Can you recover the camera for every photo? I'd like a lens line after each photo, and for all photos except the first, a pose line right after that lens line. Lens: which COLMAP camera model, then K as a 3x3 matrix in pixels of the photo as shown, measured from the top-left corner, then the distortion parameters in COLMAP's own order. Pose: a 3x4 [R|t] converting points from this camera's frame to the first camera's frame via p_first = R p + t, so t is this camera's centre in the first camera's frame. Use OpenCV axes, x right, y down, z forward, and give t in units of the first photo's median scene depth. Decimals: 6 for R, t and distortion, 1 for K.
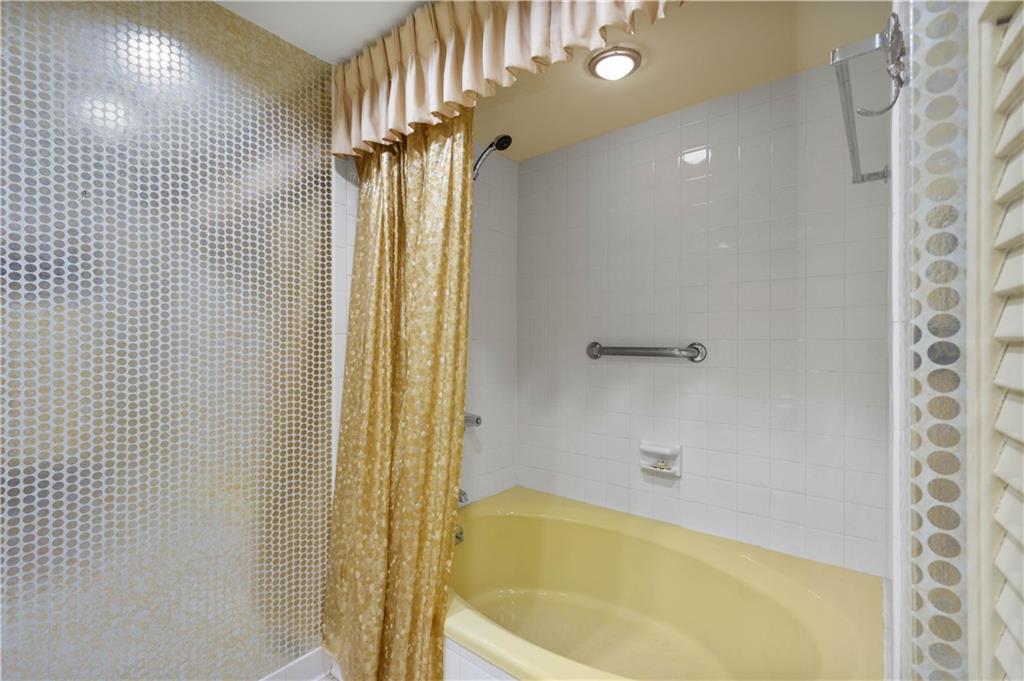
lens RADIAL K [[448.0, 0, 512.9], [0, 448.0, 343.7], [0, 0, 1]] dist [0.008454, -0.000646]
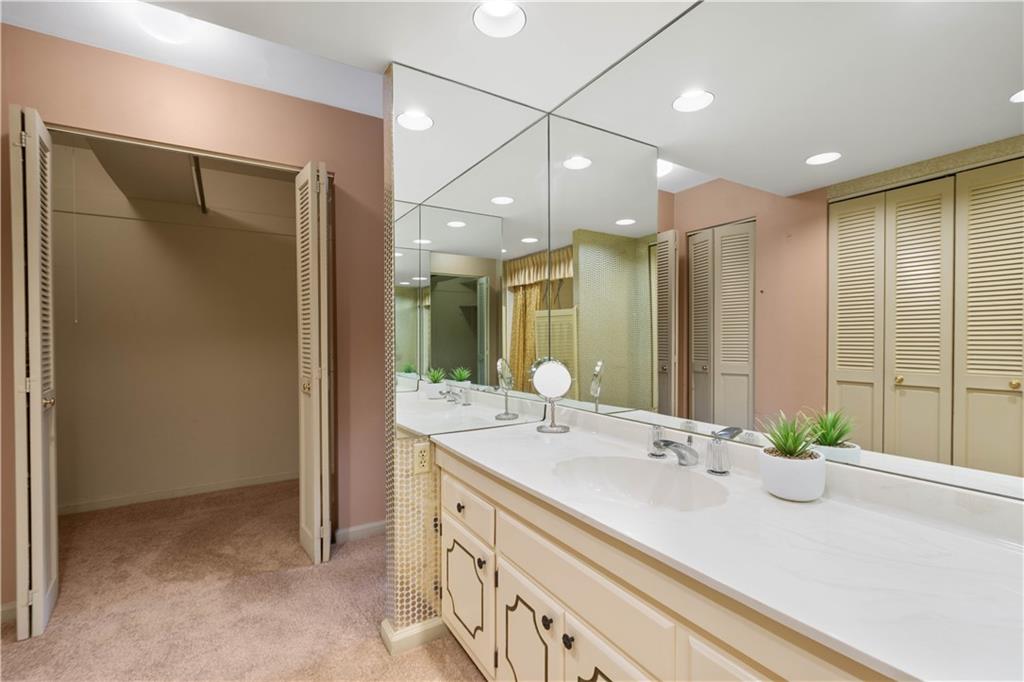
lens RADIAL K [[448.0, 0, 510.8], [0, 448.0, 340.8], [0, 0, 1]] dist [0.008454, -0.000646]
pose [[0.949767, -0.001772, -0.312953, 0.789379], [0.005975, 0.999904, 0.012472, -0.037266], [0.312901, -0.013715, 0.949687, -2.540165]]
